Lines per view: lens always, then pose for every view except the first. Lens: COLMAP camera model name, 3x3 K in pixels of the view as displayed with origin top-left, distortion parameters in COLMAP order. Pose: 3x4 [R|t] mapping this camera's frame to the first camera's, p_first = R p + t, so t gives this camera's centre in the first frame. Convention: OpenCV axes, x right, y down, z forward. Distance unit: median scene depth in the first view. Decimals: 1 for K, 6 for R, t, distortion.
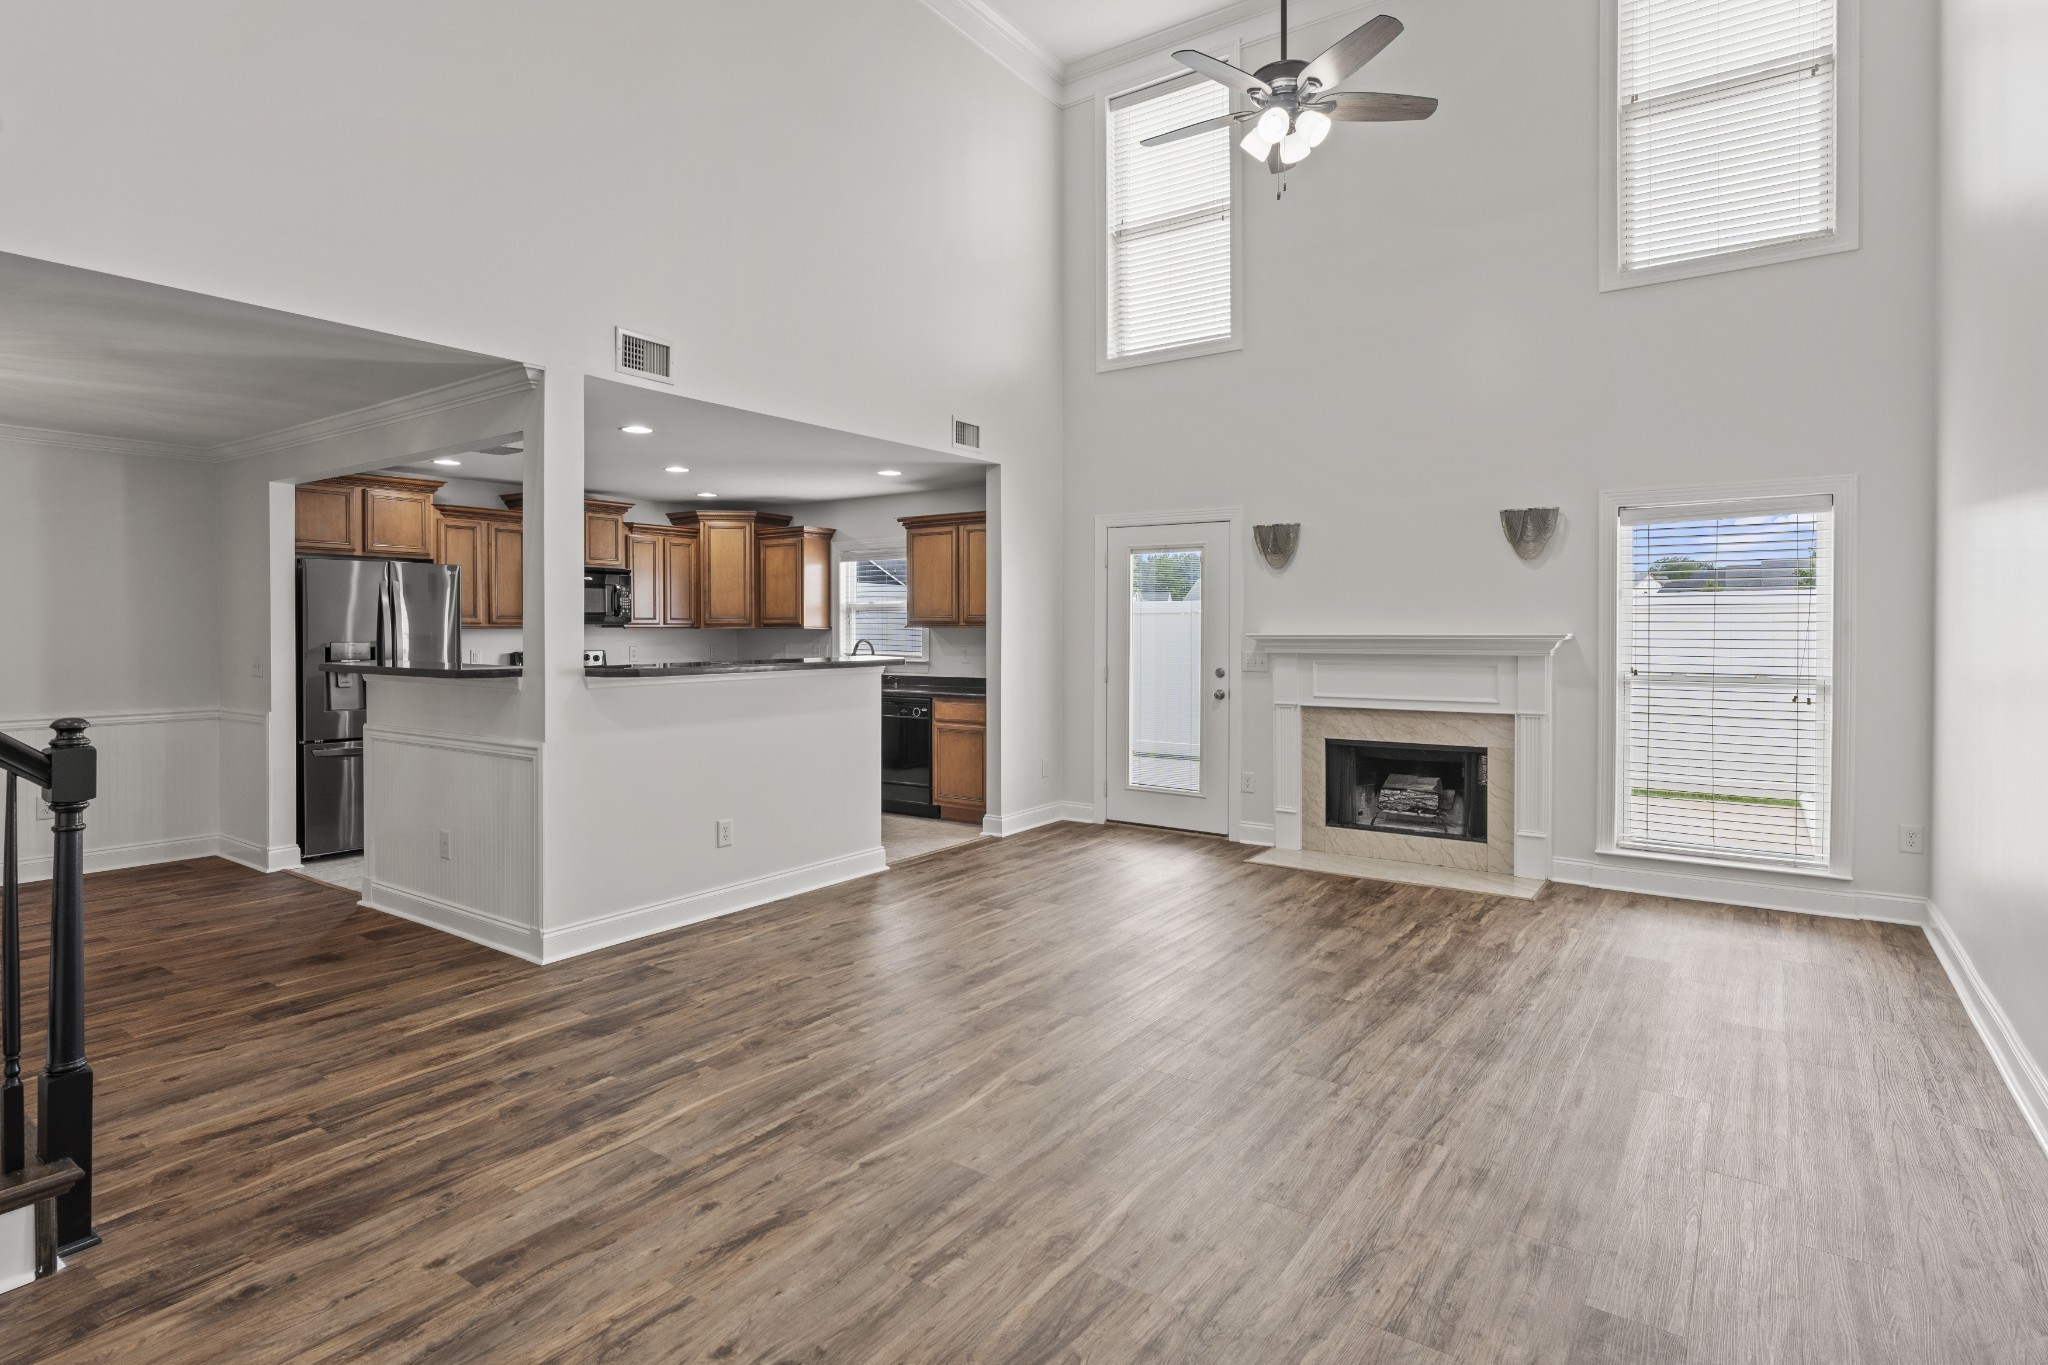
lens RADIAL K [[1056.9, 0, 1034.4], [0, 1056.9, 639.0], [0, 0, 1]] dist [-0.001544, -0.003308]
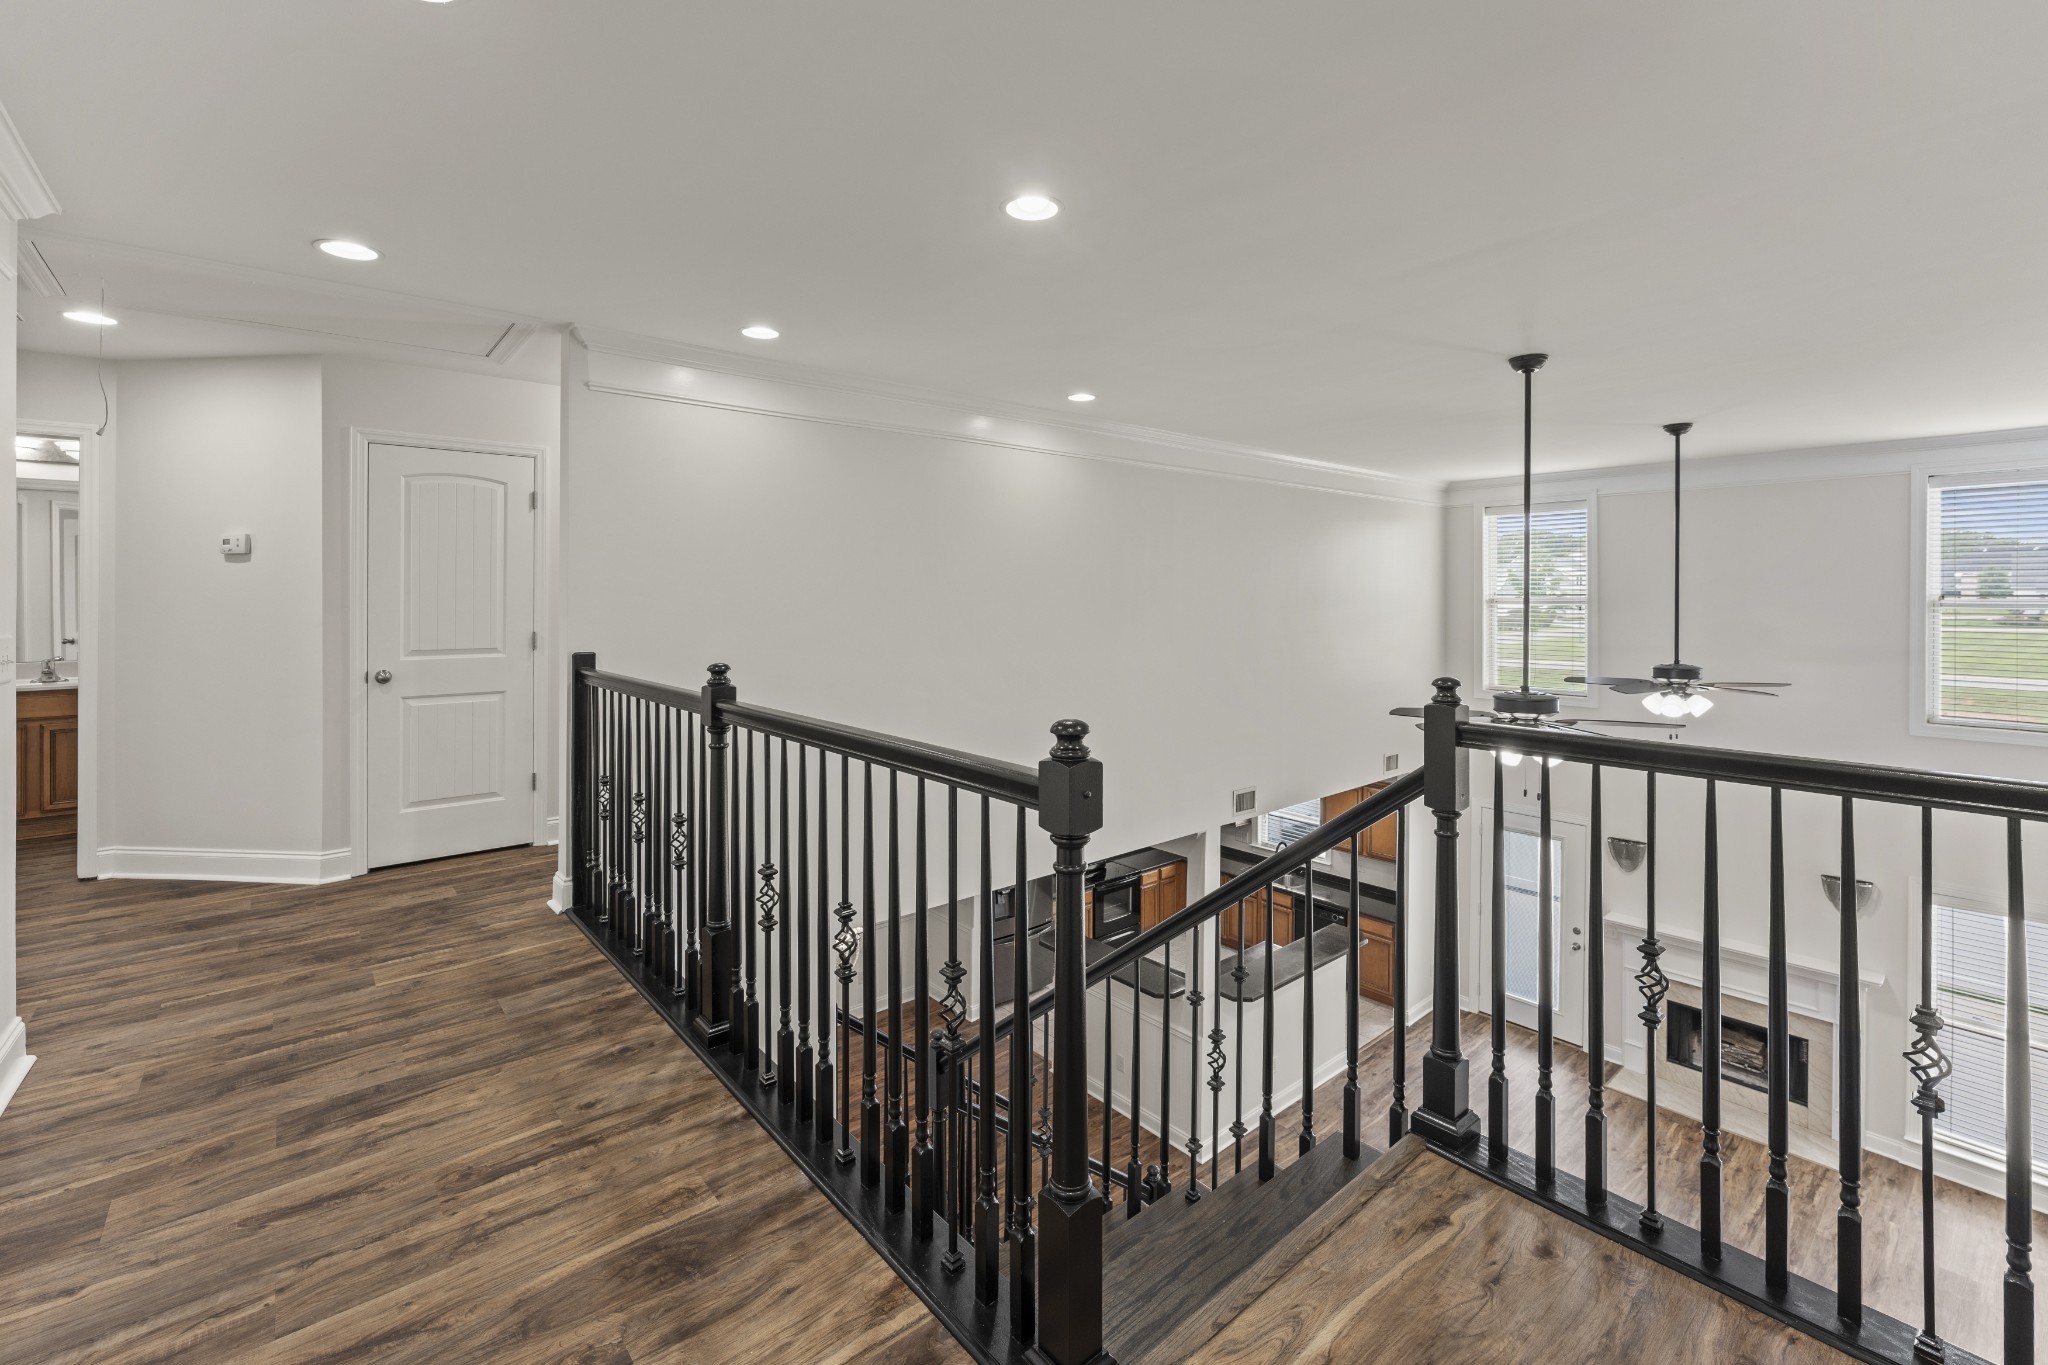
lens RADIAL K [[893.3, 0, 1036.3], [0, 893.3, 593.6], [0, 0, 1]] dist [0.001000, 0.000078]
pose [[0.968840, 0.004002, -0.247655, -0.230095], [-0.005311, 0.999975, -0.004618, -0.407885], [0.247630, 0.005790, 0.968837, -0.340924]]
